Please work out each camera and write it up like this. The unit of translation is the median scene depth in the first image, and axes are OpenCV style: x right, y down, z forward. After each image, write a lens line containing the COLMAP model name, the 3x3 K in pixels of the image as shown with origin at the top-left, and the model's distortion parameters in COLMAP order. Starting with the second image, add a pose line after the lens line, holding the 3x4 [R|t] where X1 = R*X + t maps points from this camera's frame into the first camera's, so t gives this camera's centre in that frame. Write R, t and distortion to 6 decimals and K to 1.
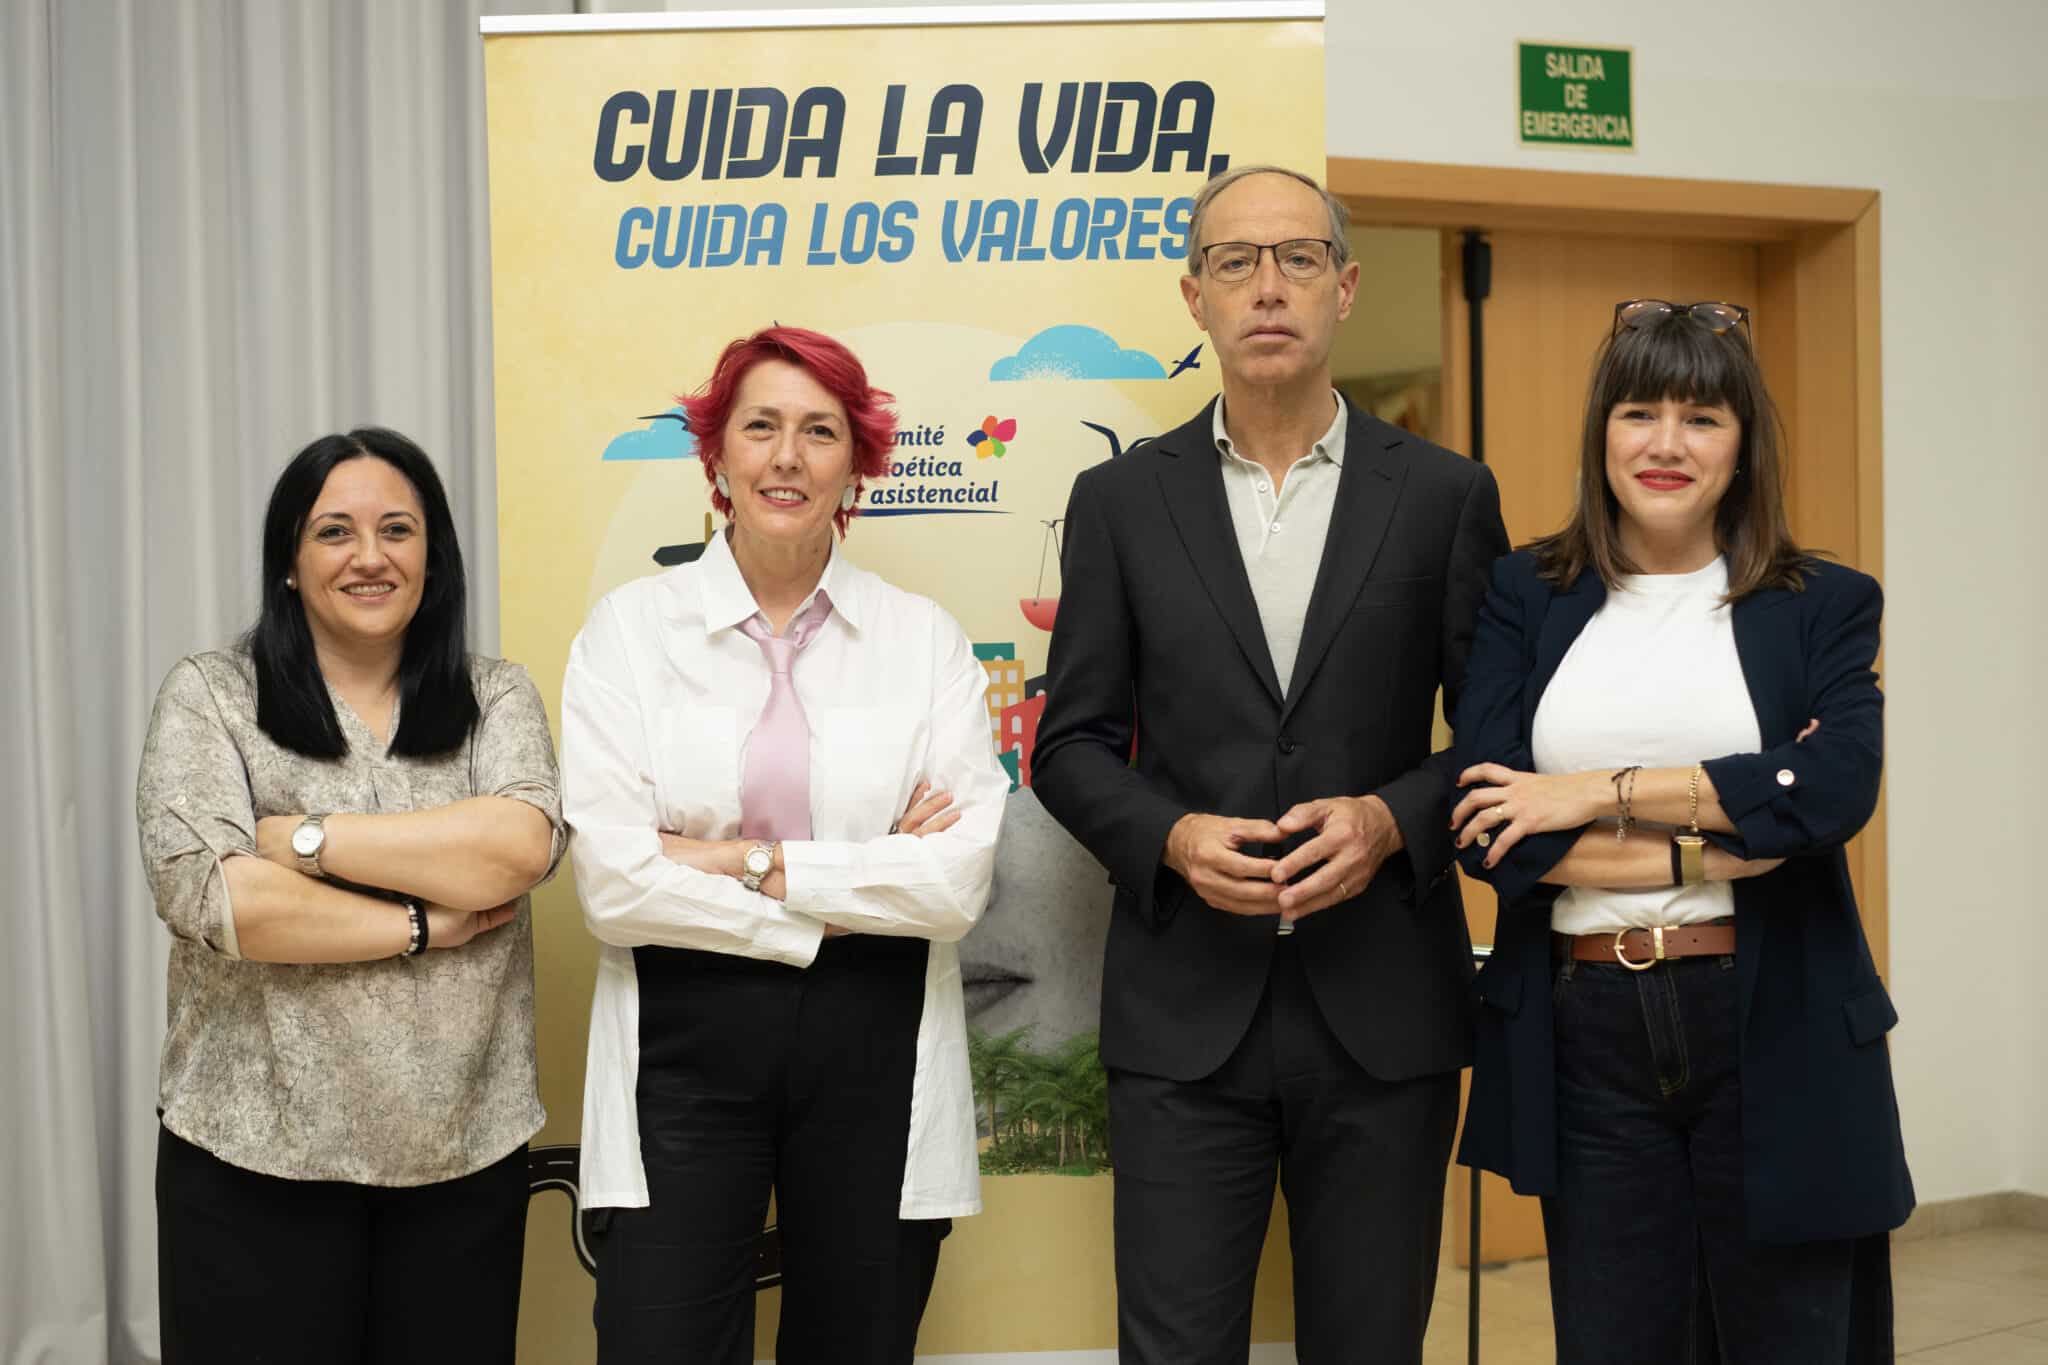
lens RADIAL K [[3277.5, 0, 1049.5], [0, 3277.5, 691.9], [0, 0, 1]] dist [-0.025427, 0.050755]
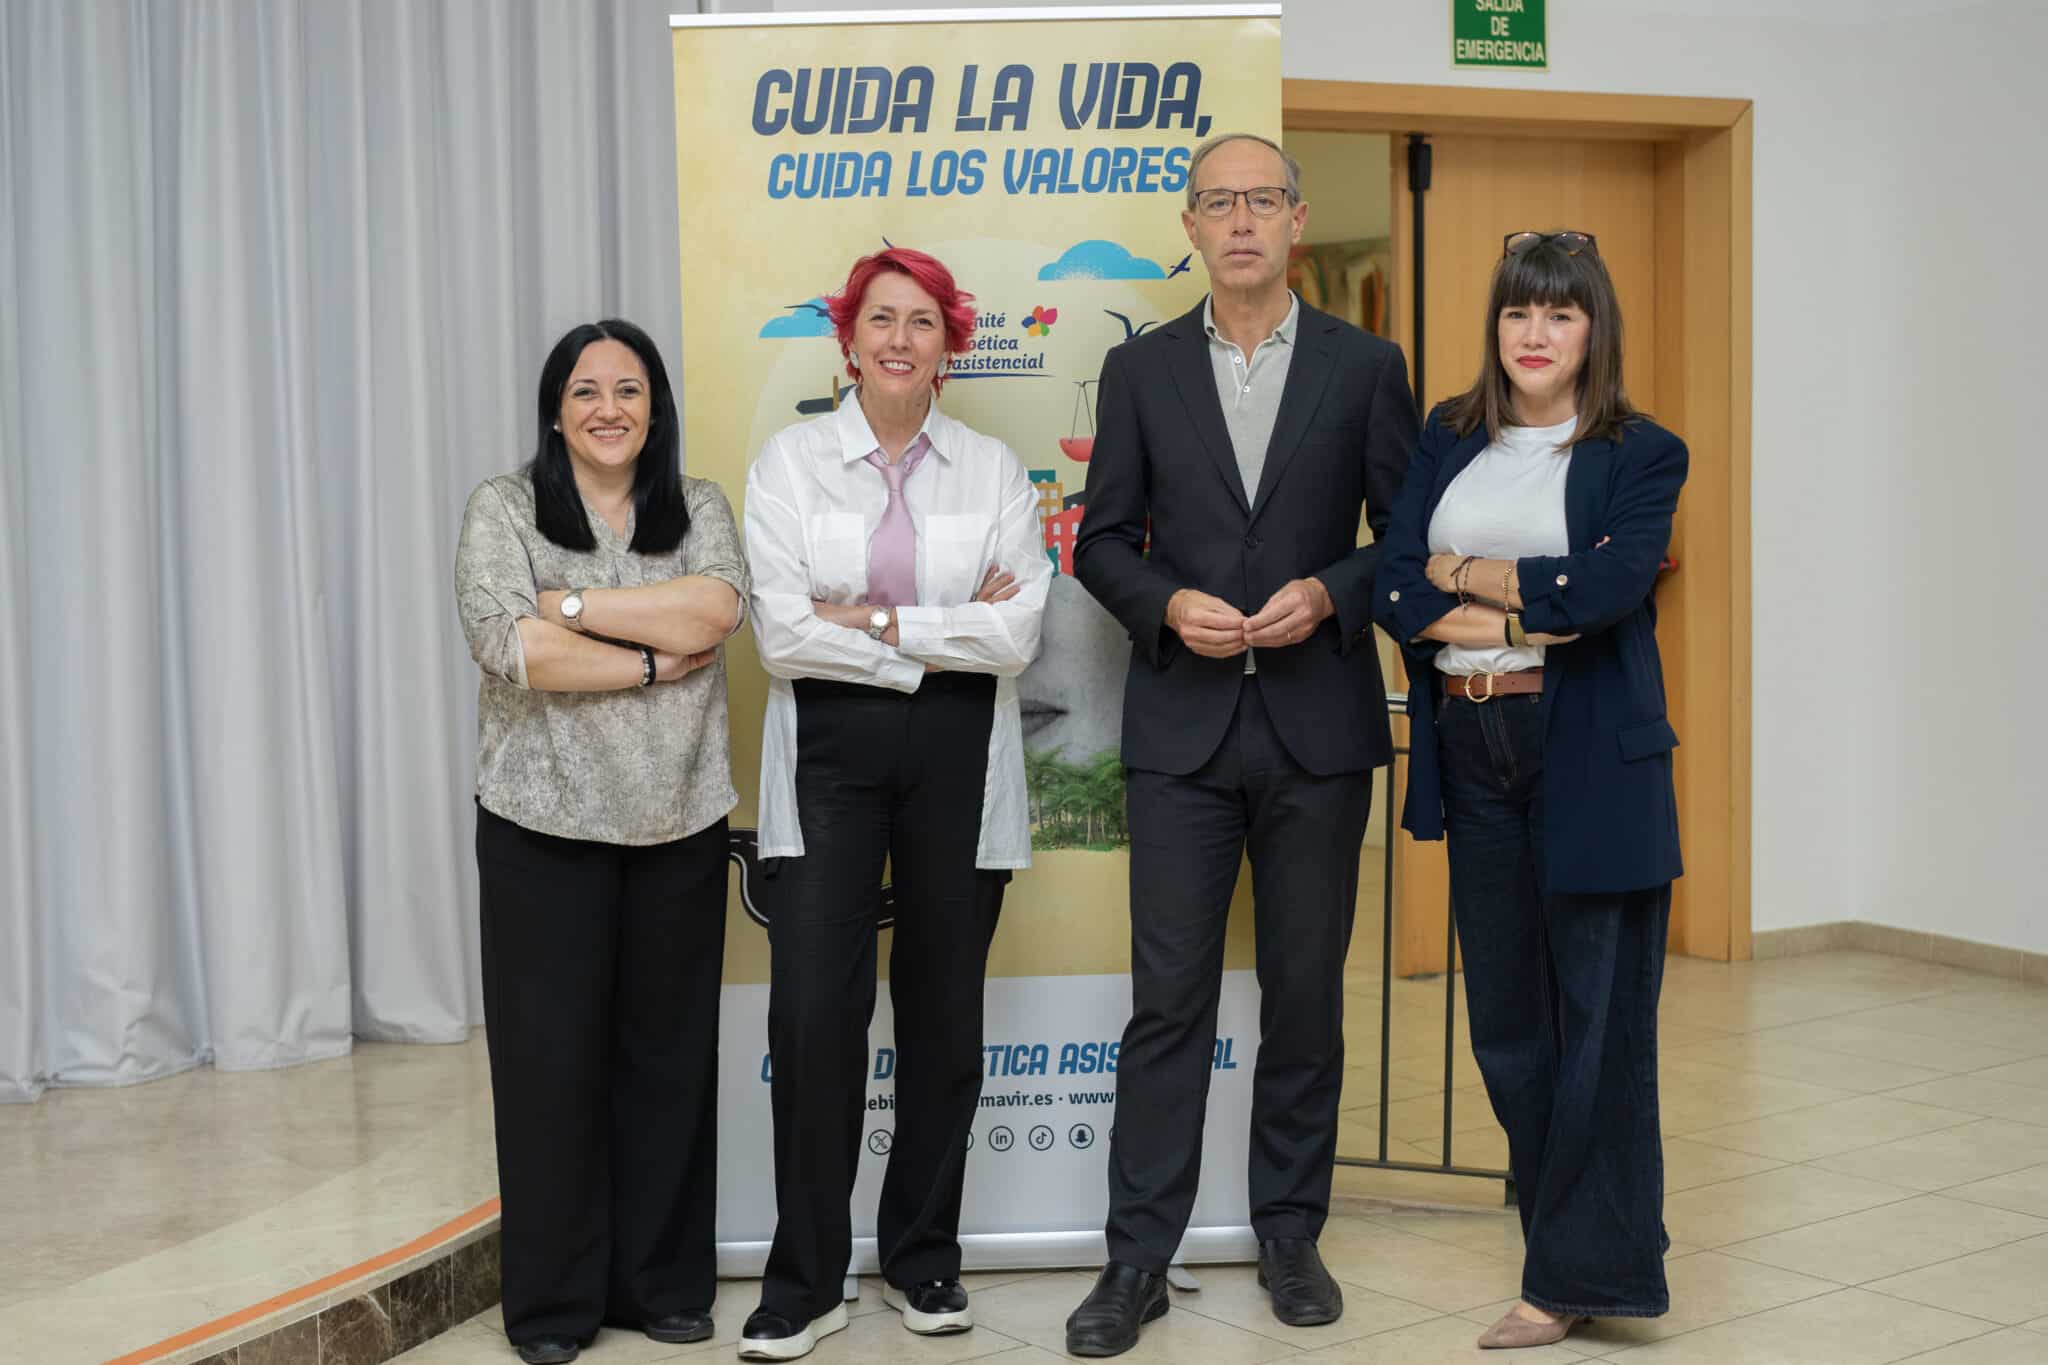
lens RADIAL K [[3092.0, 0, 1024.0], [0, 3092.0, 682.5], [0, 0, 1]] dist [-0.018981, -0.163936]
pose [[0.999992, 0.002186, -0.003390, -0.019410], [-0.001987, 0.998327, 0.057781, -0.000747], [0.003511, -0.057773, 0.998324, -0.315665]]
